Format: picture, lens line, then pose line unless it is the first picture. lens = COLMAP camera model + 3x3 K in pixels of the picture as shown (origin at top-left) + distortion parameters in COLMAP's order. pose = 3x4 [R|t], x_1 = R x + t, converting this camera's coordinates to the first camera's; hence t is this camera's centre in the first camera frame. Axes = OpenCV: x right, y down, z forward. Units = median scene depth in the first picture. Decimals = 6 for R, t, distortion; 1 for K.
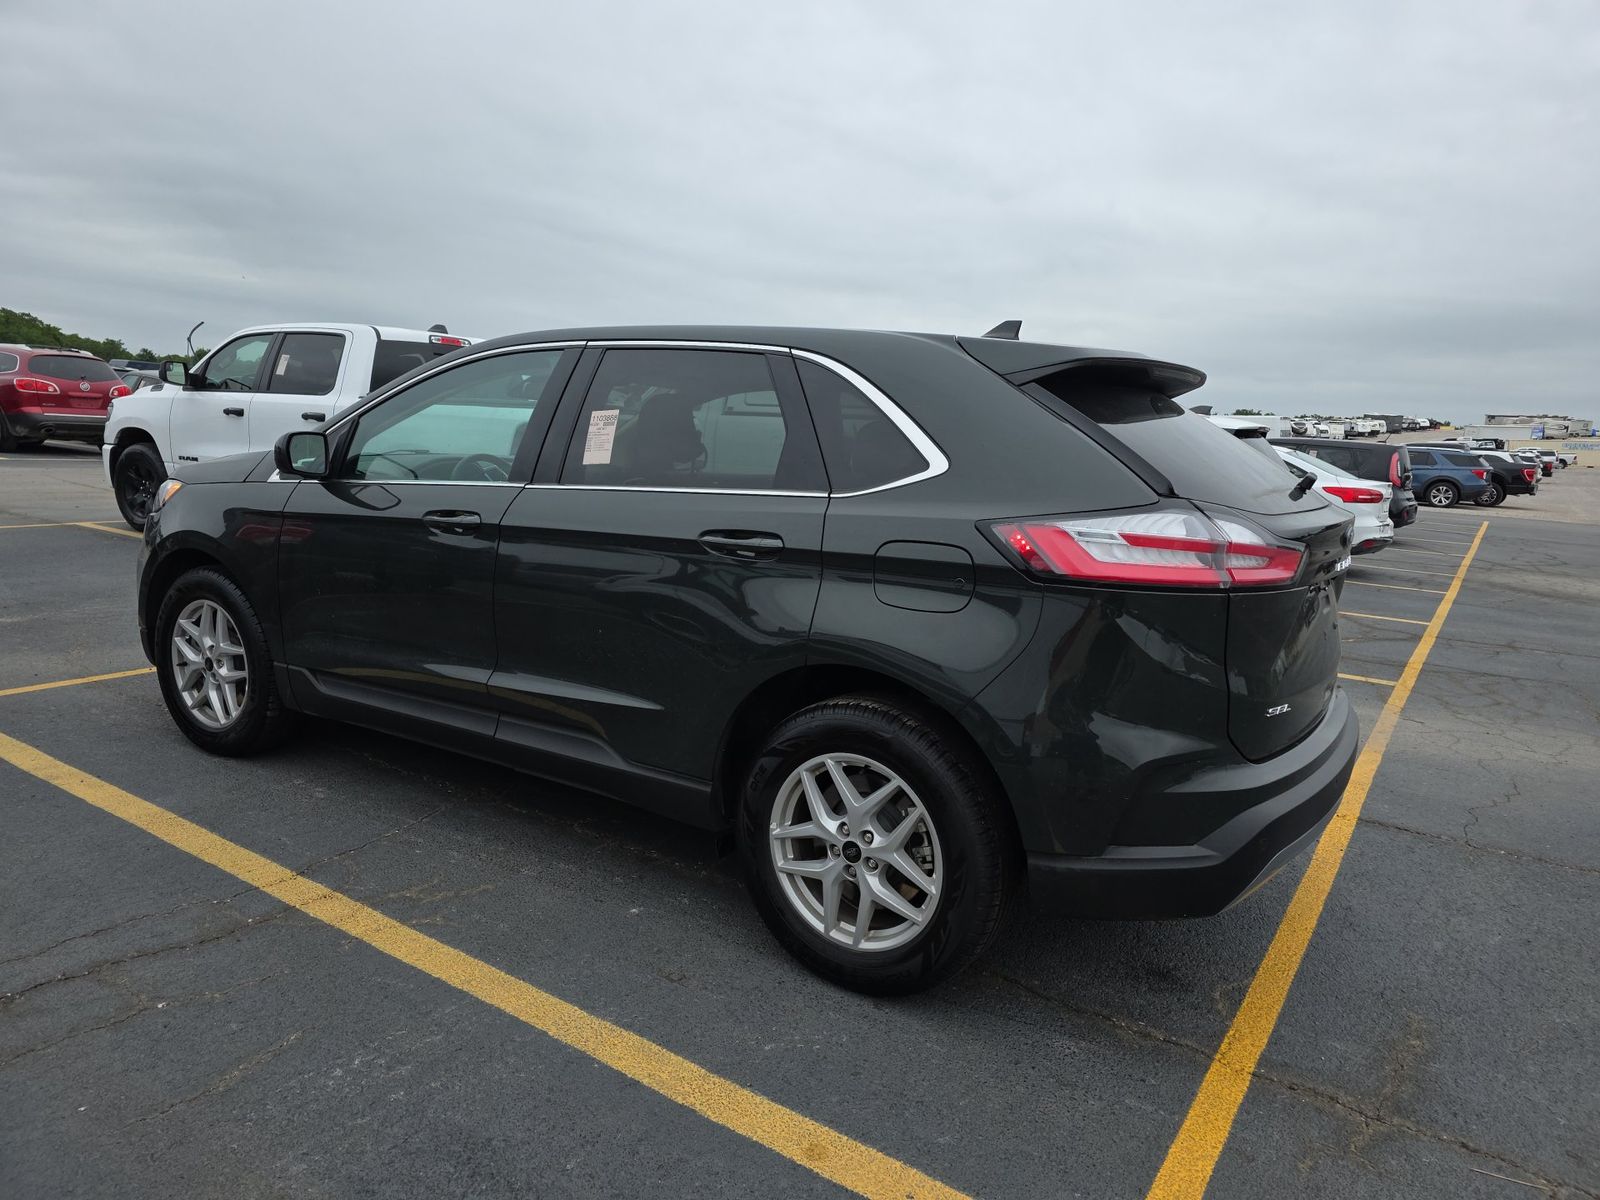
lens RADIAL K [[1084.8, 0, 811.9], [0, 1084.8, 584.8], [0, 0, 1]] dist [0.033361, -0.025671]
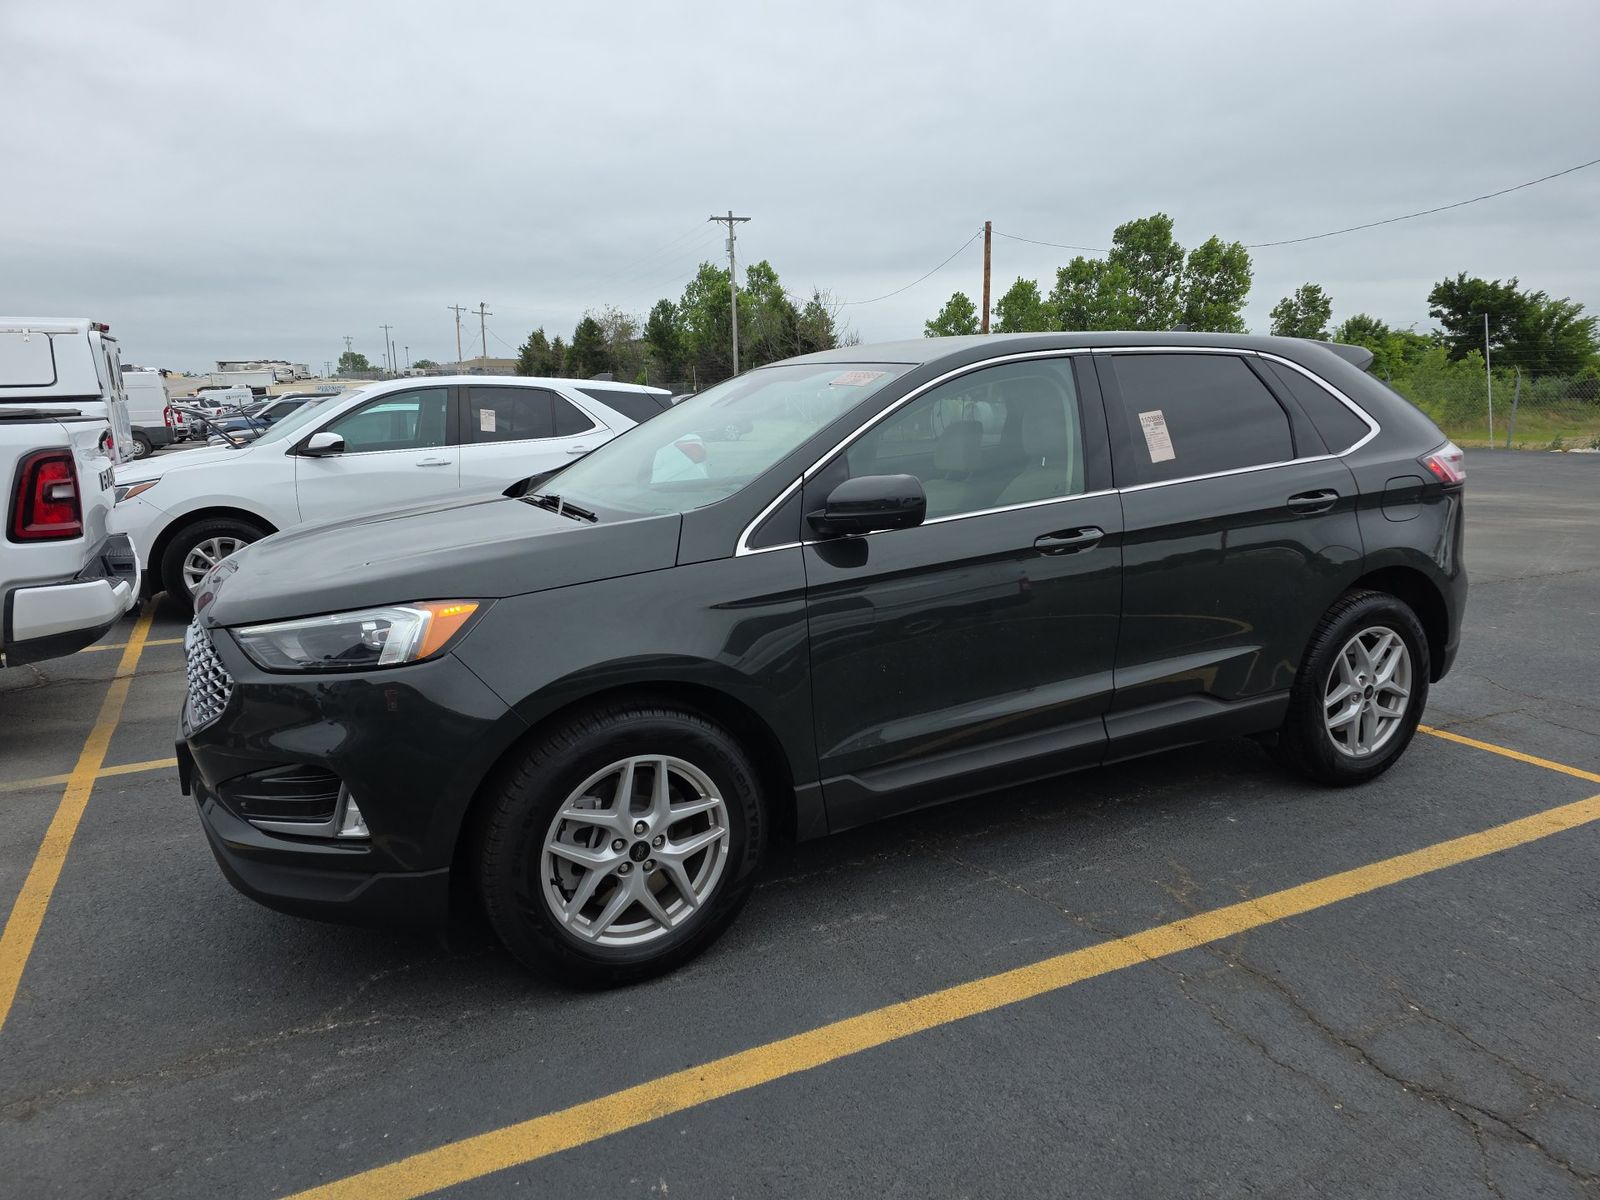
lens RADIAL K [[1084.8, 0, 812.1], [0, 1084.8, 599.3], [0, 0, 1]] dist [0.033361, -0.025671]
pose [[0.491649, -0.223853, 0.841529, -1.361865], [0.173901, 0.972167, 0.157005, -0.213574], [-0.853252, 0.069152, 0.516893, 0.751470]]
